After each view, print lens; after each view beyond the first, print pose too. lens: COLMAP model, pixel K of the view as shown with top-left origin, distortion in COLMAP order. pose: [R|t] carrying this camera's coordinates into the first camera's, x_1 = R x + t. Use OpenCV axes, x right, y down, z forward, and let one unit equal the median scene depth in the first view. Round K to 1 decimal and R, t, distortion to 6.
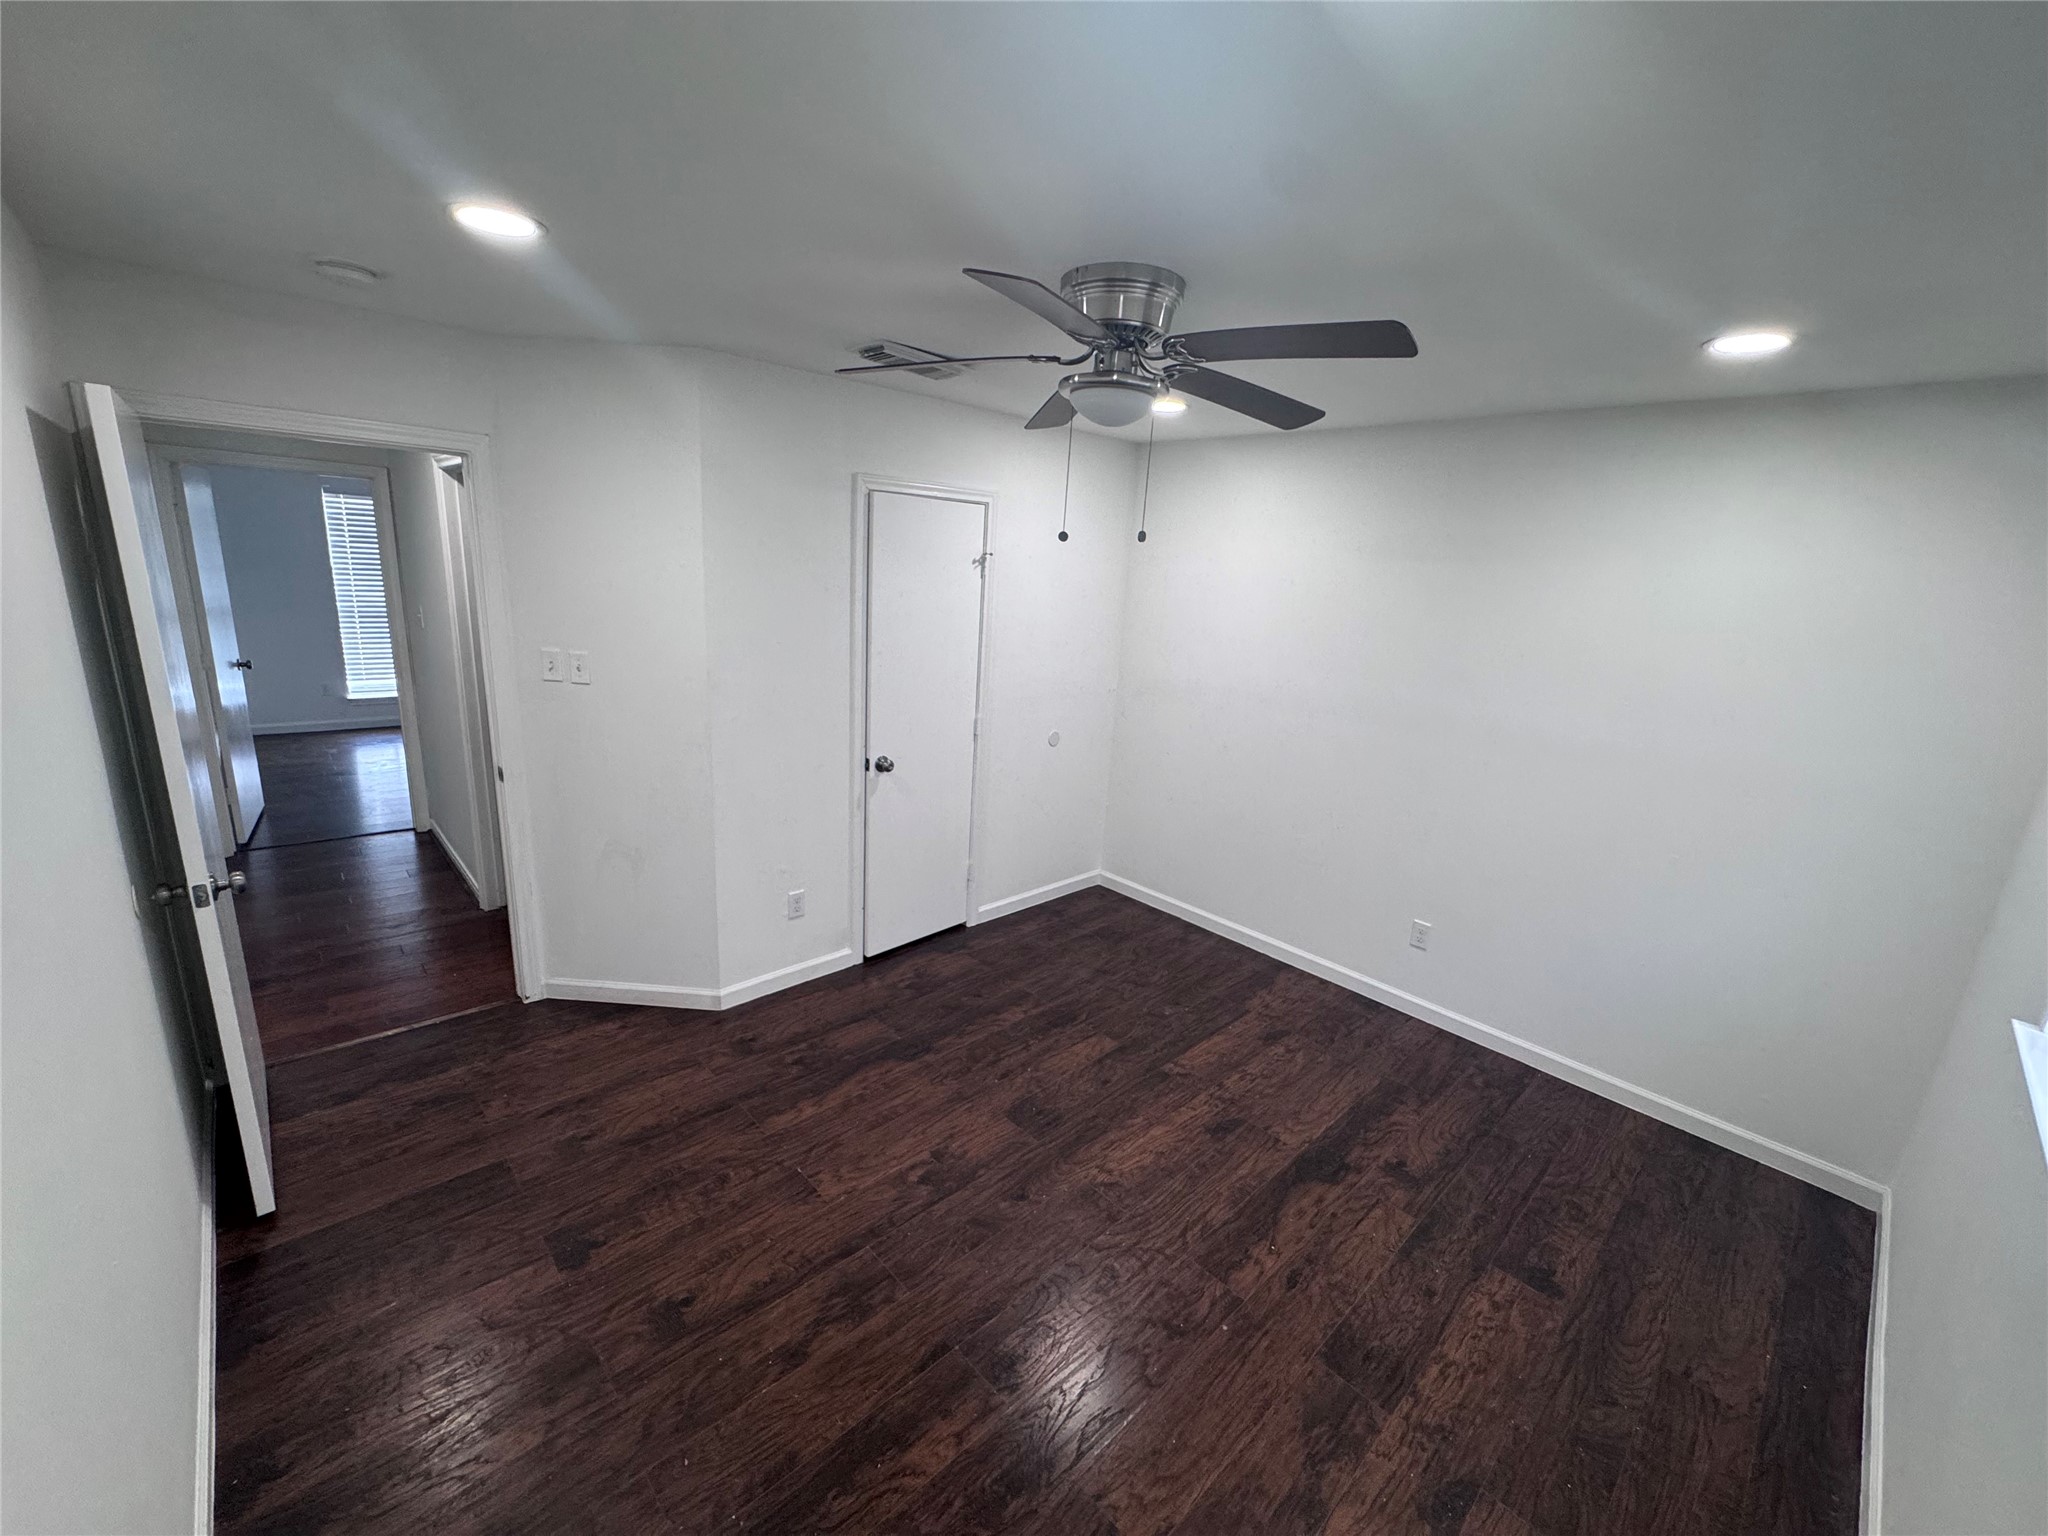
lens RADIAL K [[823.8, 0, 1026.9], [0, 823.8, 765.0], [0, 0, 1]] dist [-0.009634, 0.000193]
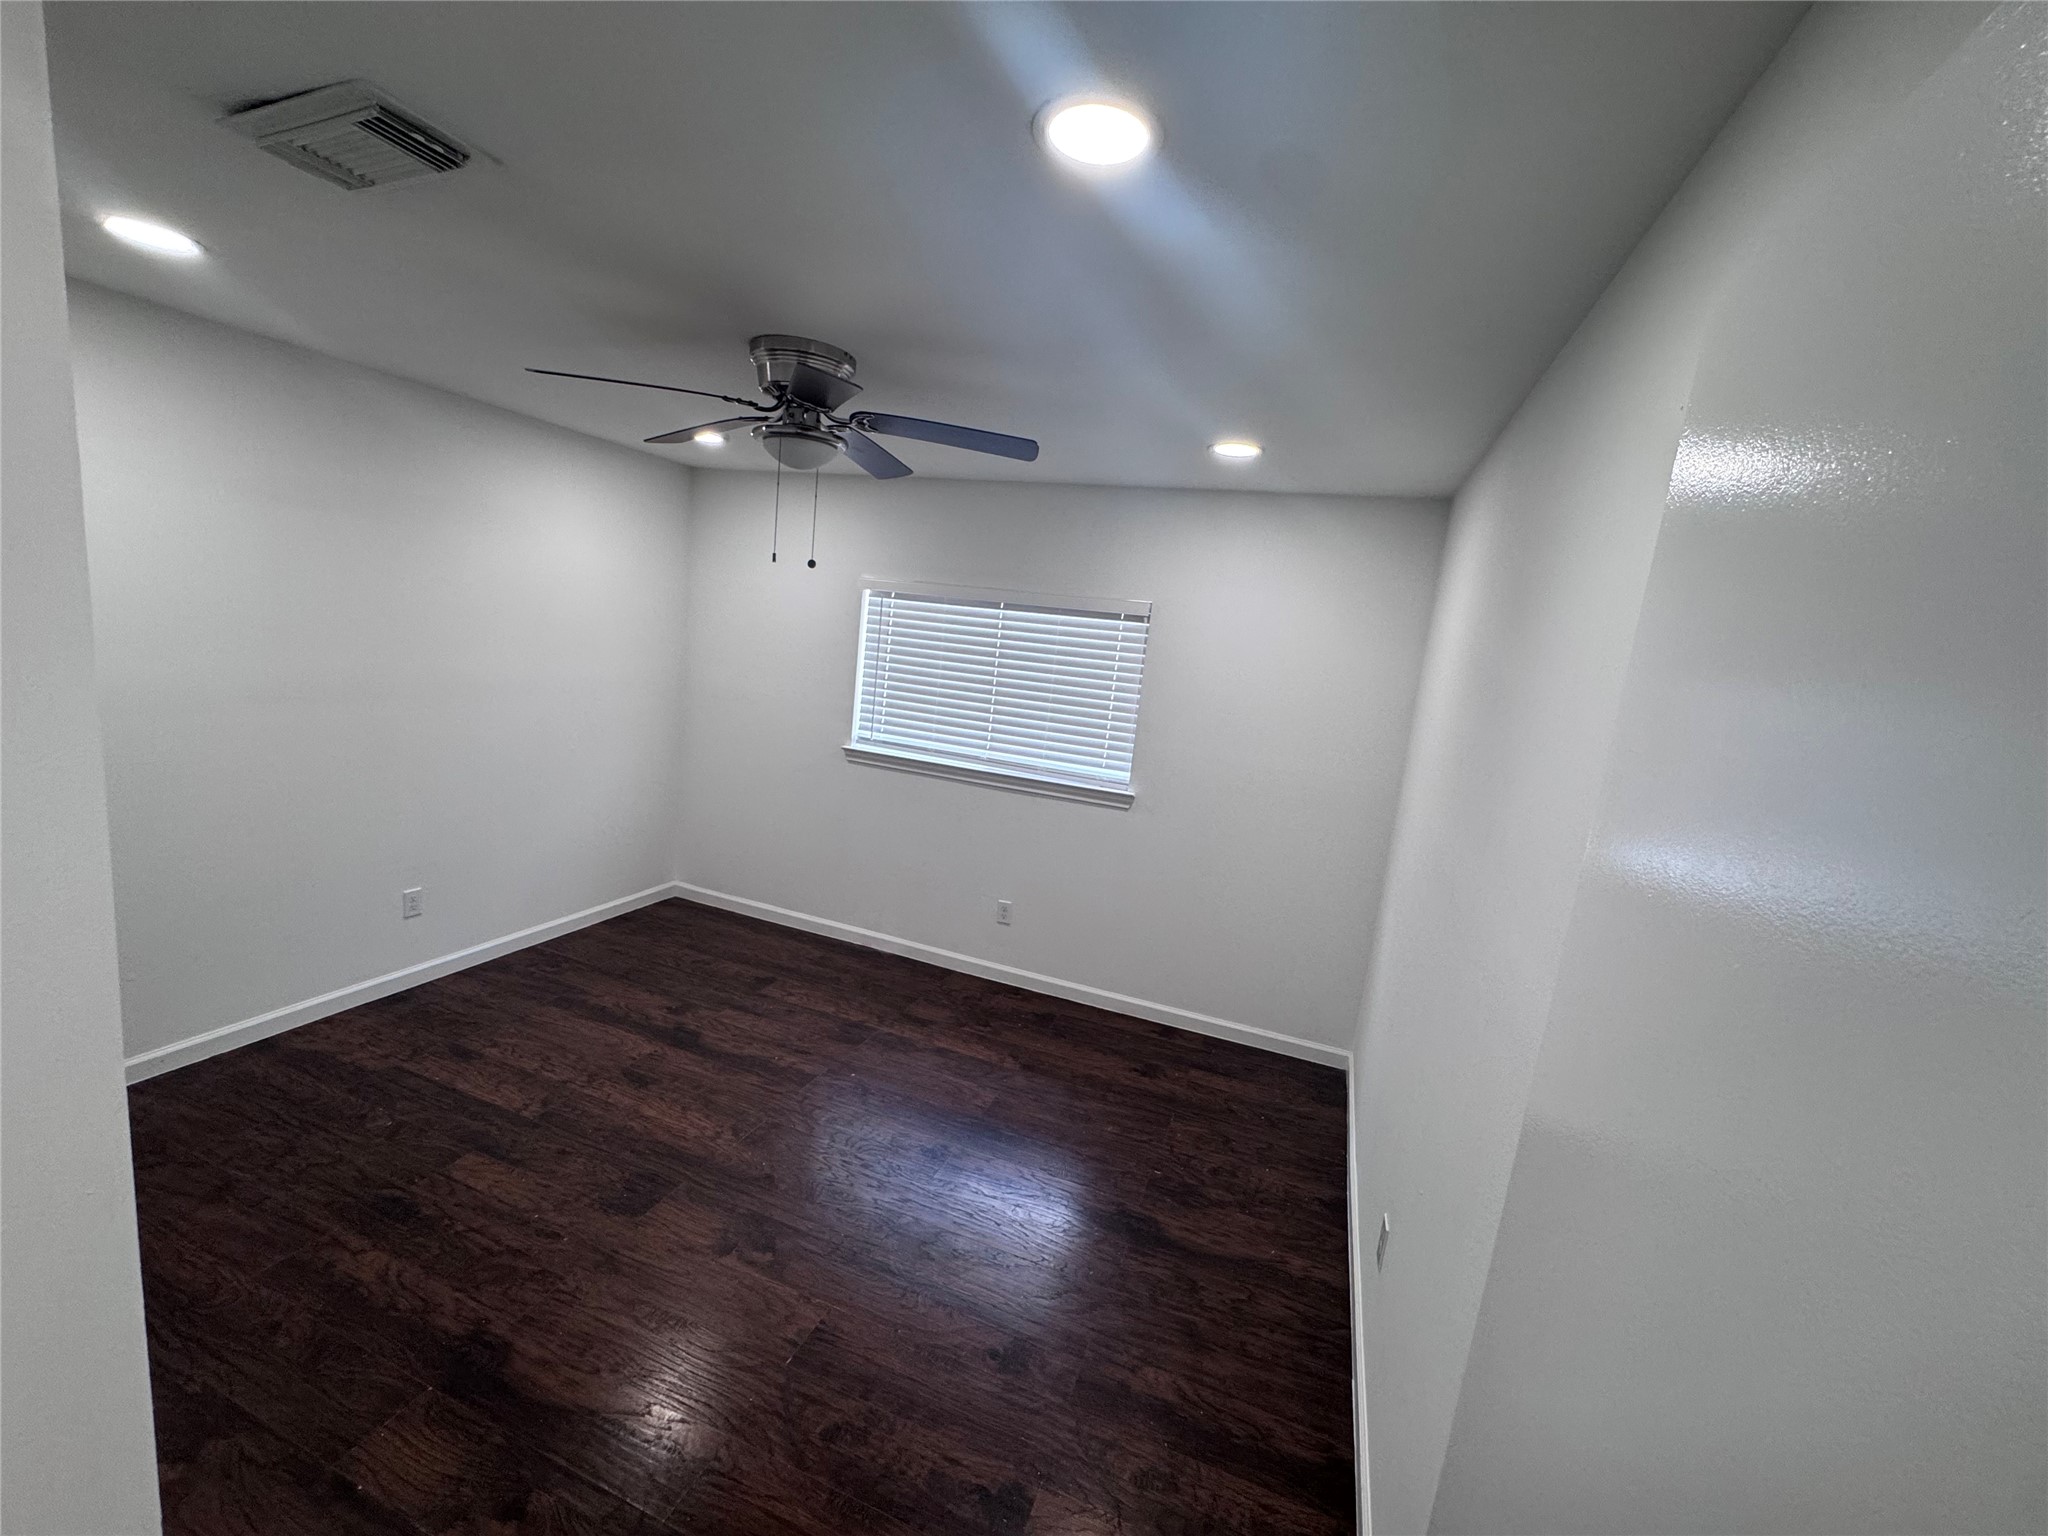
lens RADIAL K [[823.8, 0, 1022.4], [0, 823.8, 772.2], [0, 0, 1]] dist [-0.009634, 0.000193]
pose [[-0.433071, -0.255485, 0.864394, -0.860879], [0.081112, 0.944052, 0.319667, -0.260077], [-0.897703, 0.208552, -0.388119, 0.931810]]
